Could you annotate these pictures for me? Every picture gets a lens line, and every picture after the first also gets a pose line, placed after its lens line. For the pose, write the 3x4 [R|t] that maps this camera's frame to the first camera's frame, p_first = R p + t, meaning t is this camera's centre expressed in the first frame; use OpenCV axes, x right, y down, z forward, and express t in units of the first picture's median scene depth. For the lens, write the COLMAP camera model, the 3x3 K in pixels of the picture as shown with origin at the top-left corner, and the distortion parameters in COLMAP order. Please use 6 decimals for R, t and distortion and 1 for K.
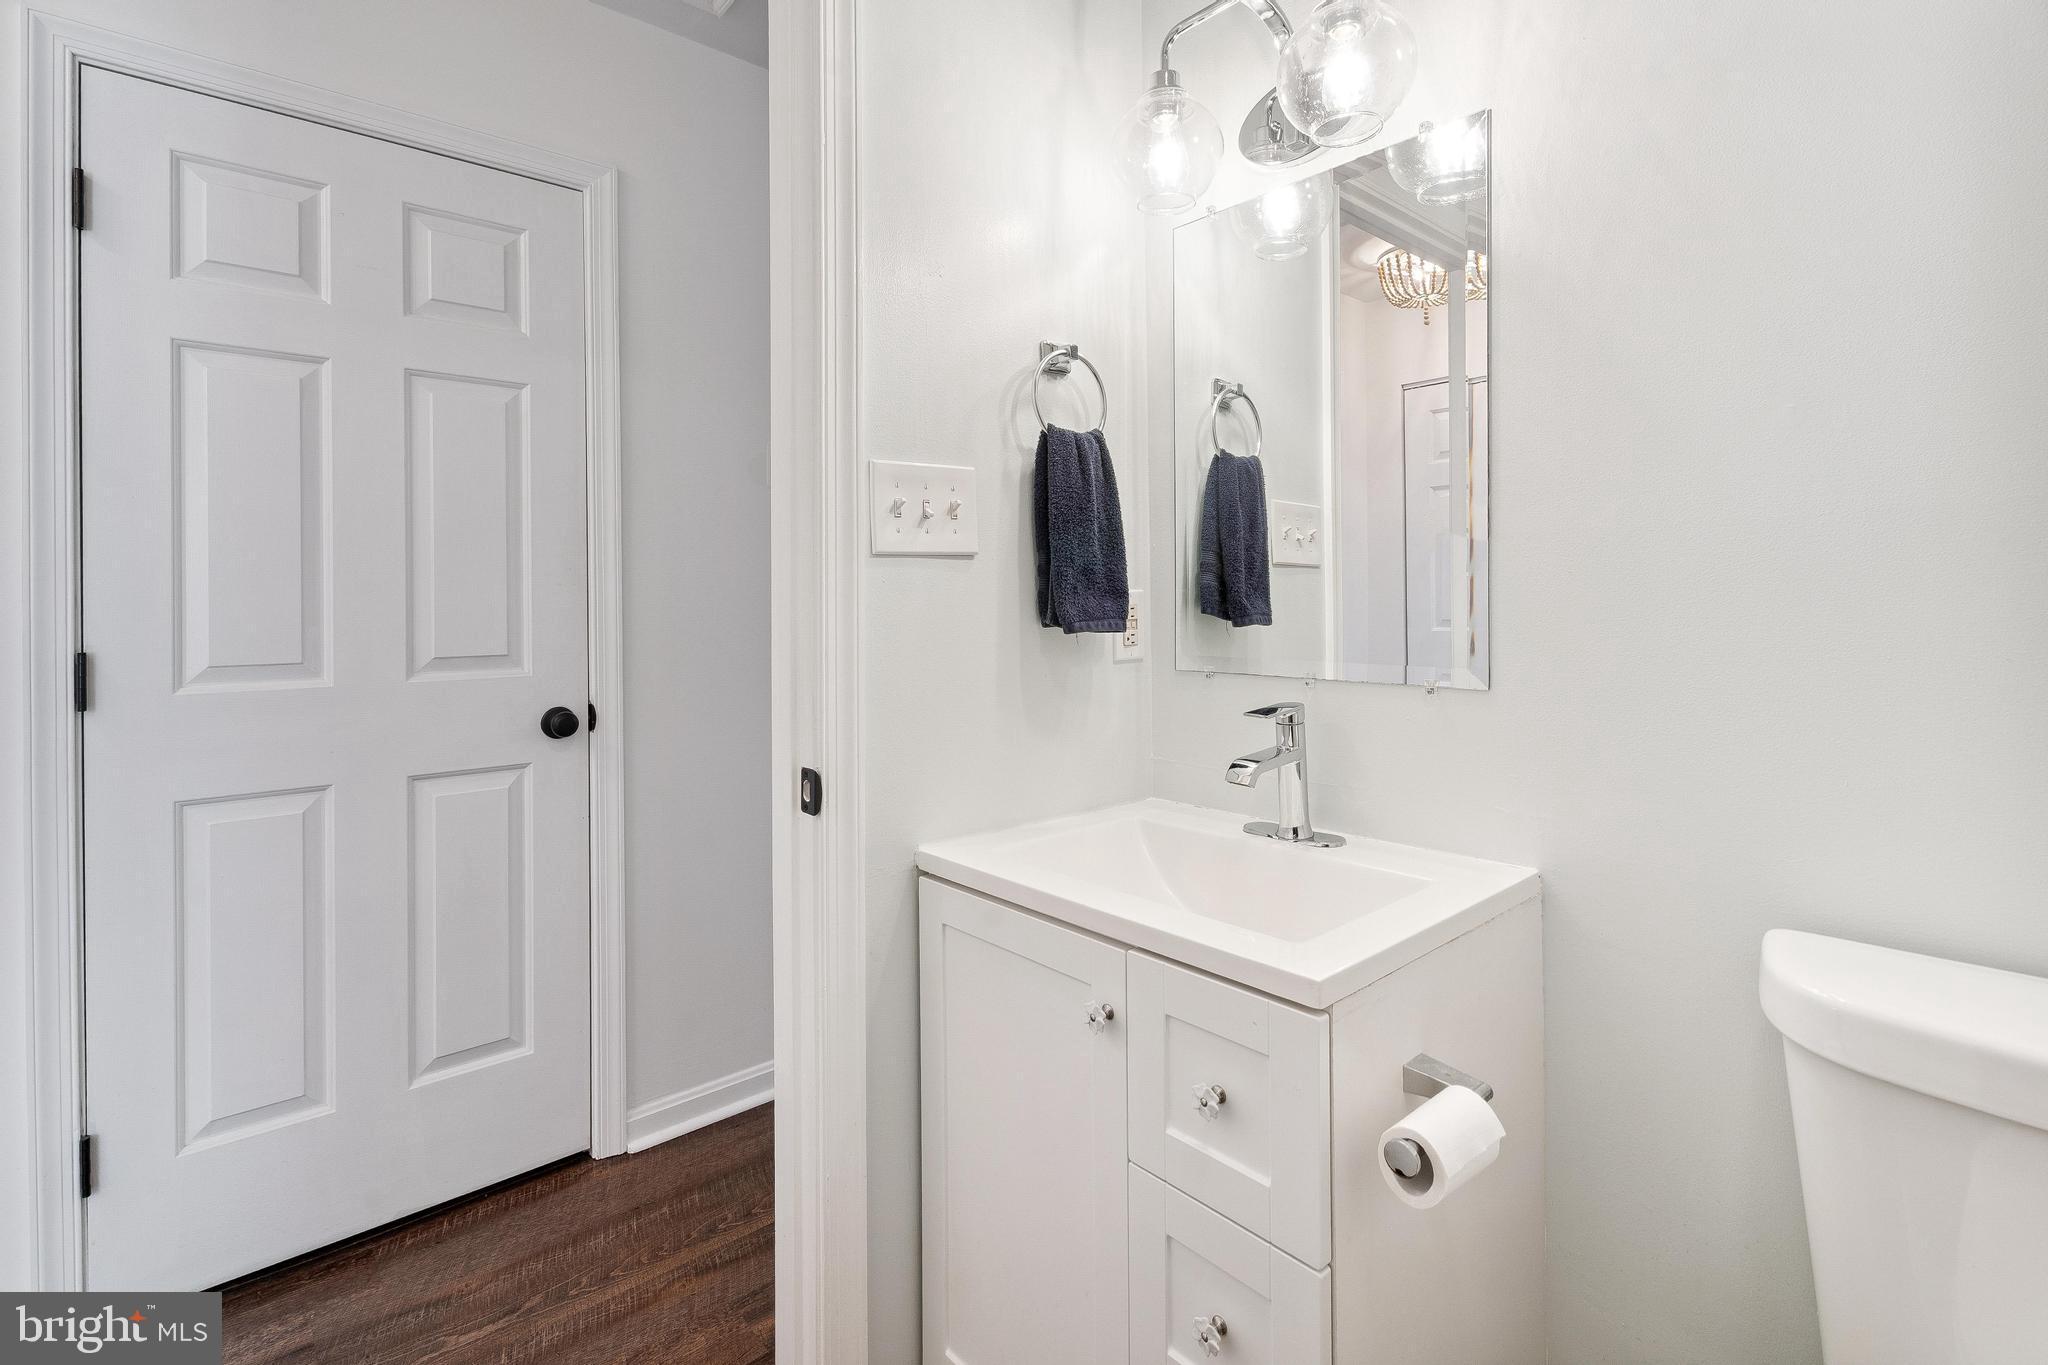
lens RADIAL K [[954.0, 0, 1026.0], [0, 954.0, 618.1], [0, 0, 1]] dist [-0.000605, 0.000195]
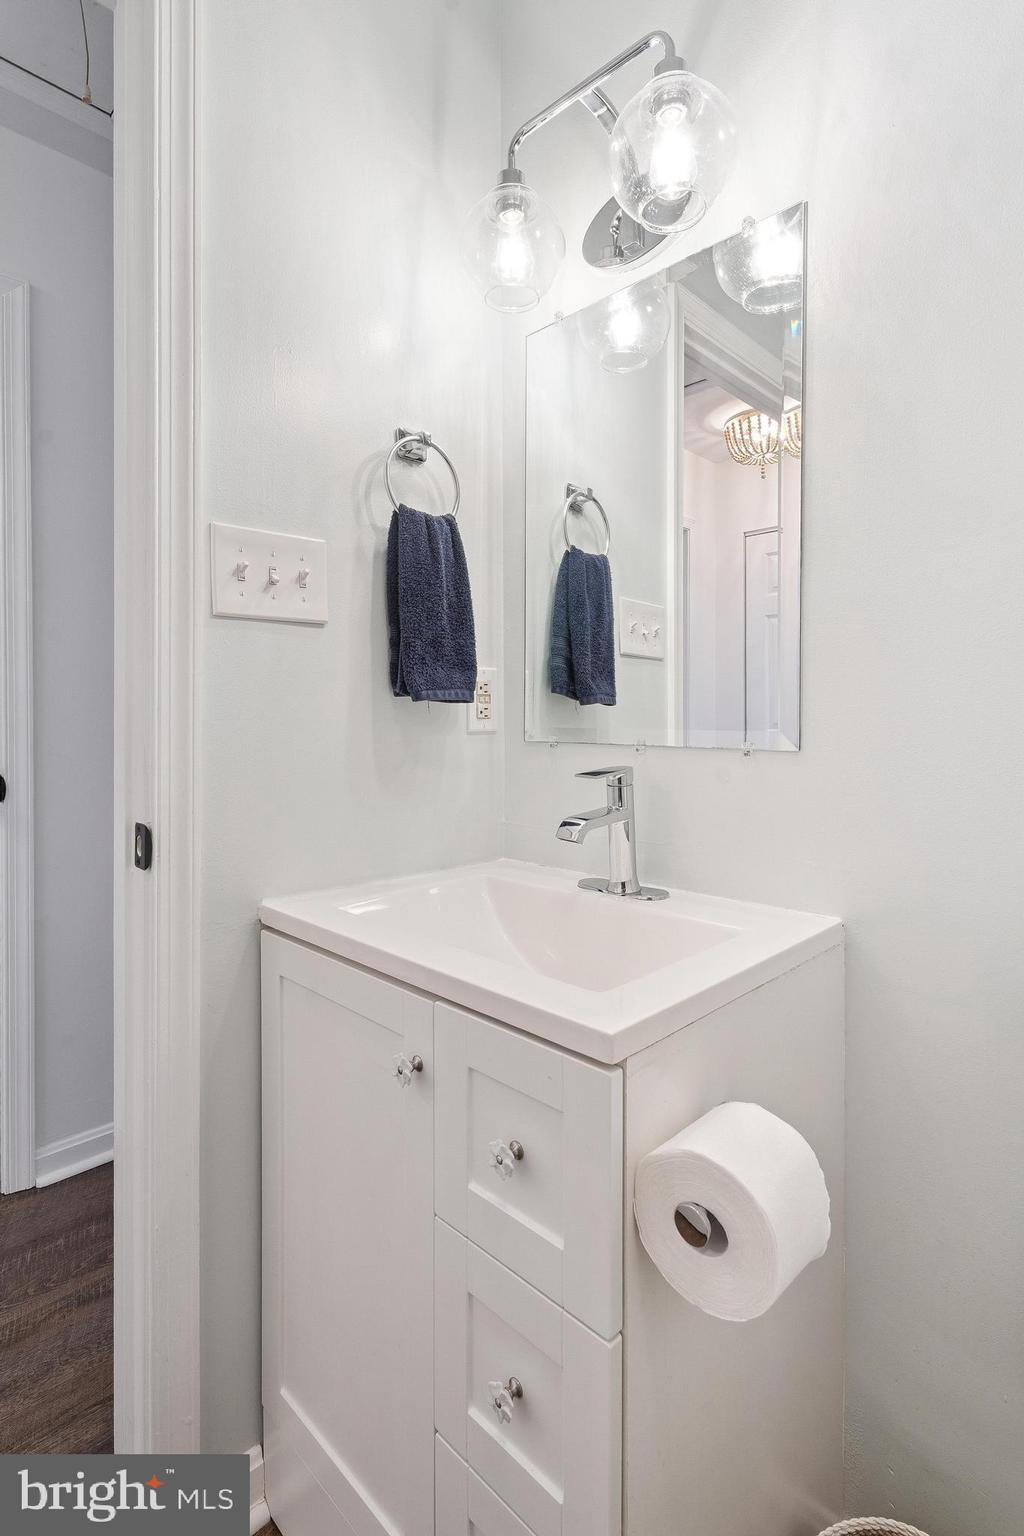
lens RADIAL K [[746.3, 0, 507.8], [0, 746.3, 738.8], [0, 0, 1]] dist [0.004686, -0.002164]
pose [[0.998009, 0.008388, 0.062519, 0.094232], [-0.008865, 0.999934, 0.007357, 0.050850], [-0.062453, -0.007897, 0.998017, 0.164194]]
